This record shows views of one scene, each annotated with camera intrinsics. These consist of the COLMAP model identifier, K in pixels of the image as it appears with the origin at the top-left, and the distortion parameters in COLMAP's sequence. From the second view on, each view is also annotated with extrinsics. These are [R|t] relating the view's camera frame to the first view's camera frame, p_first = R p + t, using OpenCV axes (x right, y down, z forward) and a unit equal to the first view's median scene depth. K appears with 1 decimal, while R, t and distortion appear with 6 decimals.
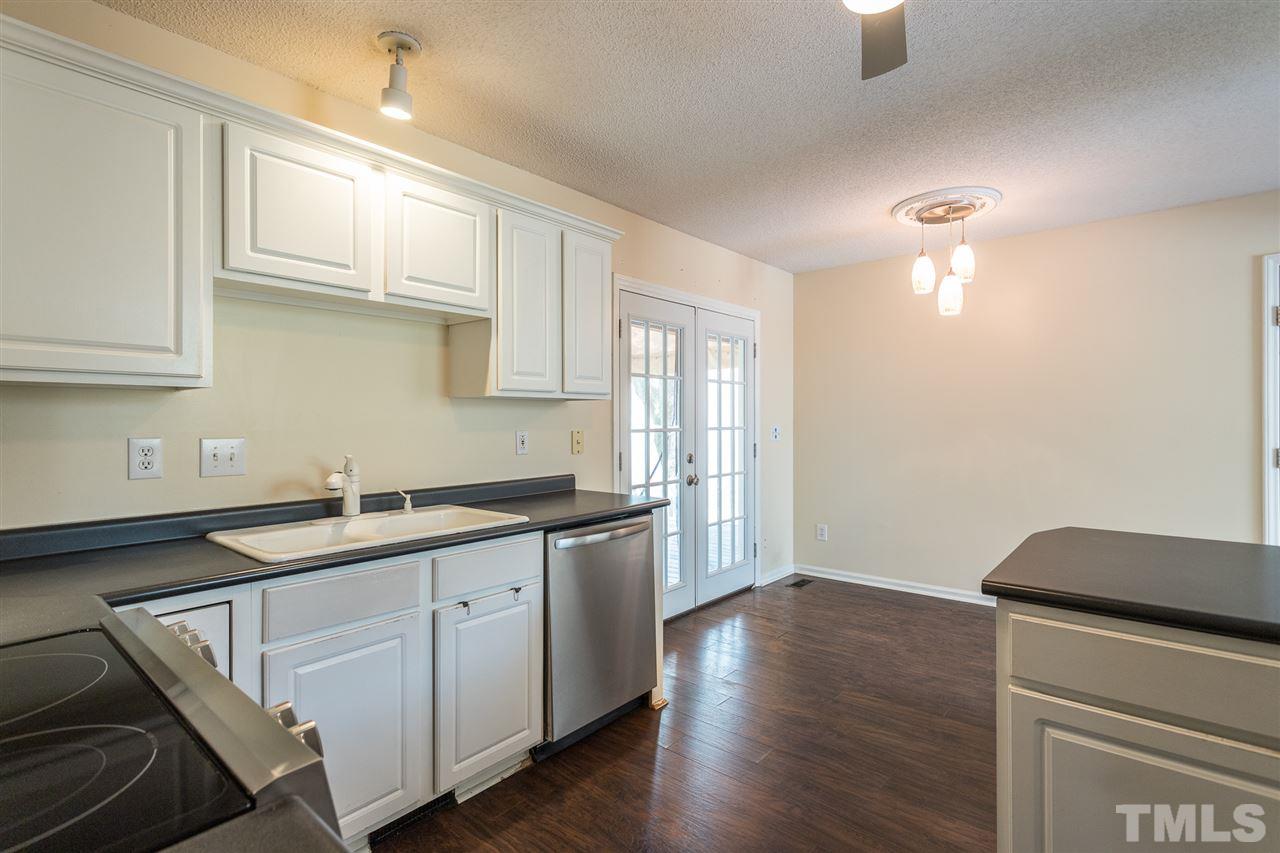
lens RADIAL K [[608.6, 0, 647.2], [0, 608.6, 419.2], [0, 0, 1]] dist [0.001143, 0.001871]
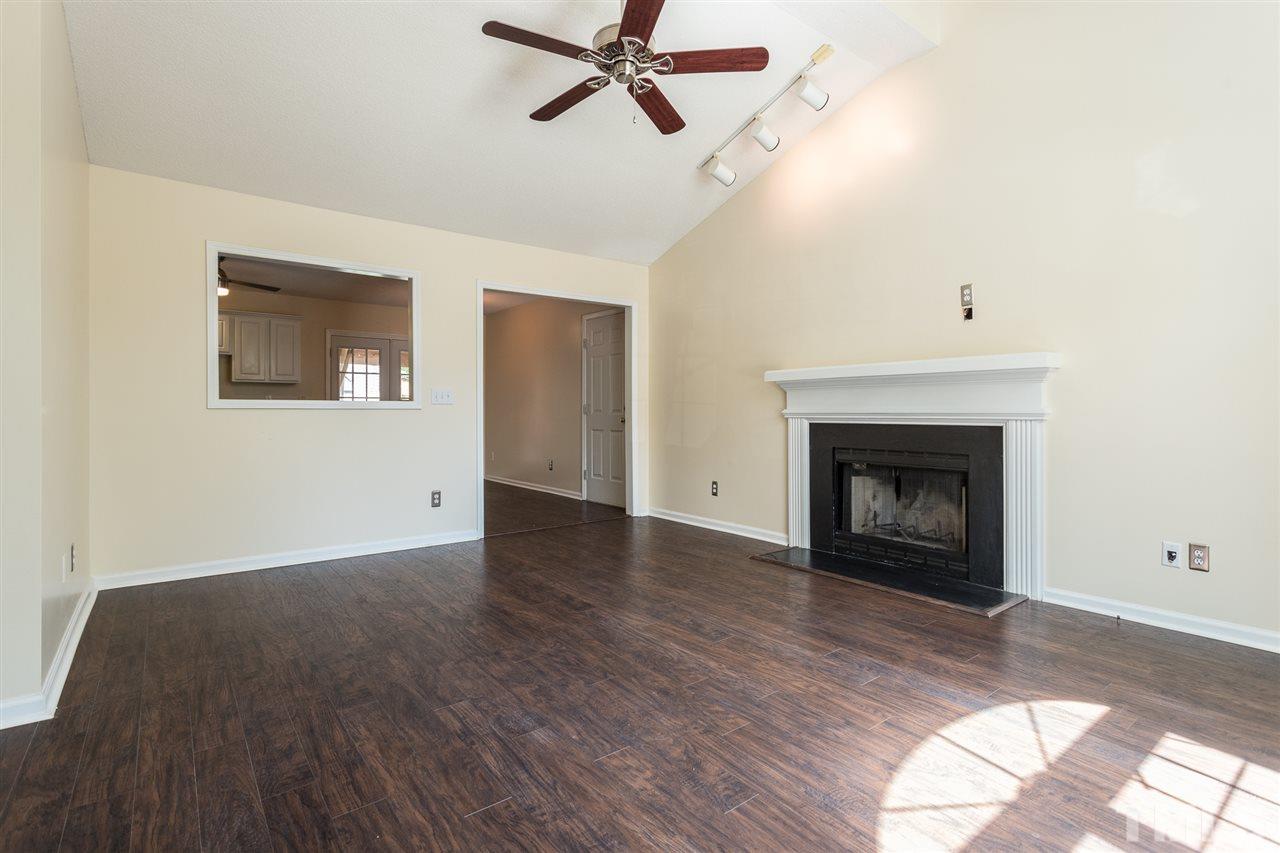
lens RADIAL K [[608.6, 0, 630.1], [0, 608.6, 415.8], [0, 0, 1]] dist [0.001143, 0.001871]
pose [[0.978585, 0.008225, -0.205680, 1.026917], [-0.005814, 0.999907, 0.012325, 0.036490], [0.205762, -0.010865, 0.978542, -0.689656]]
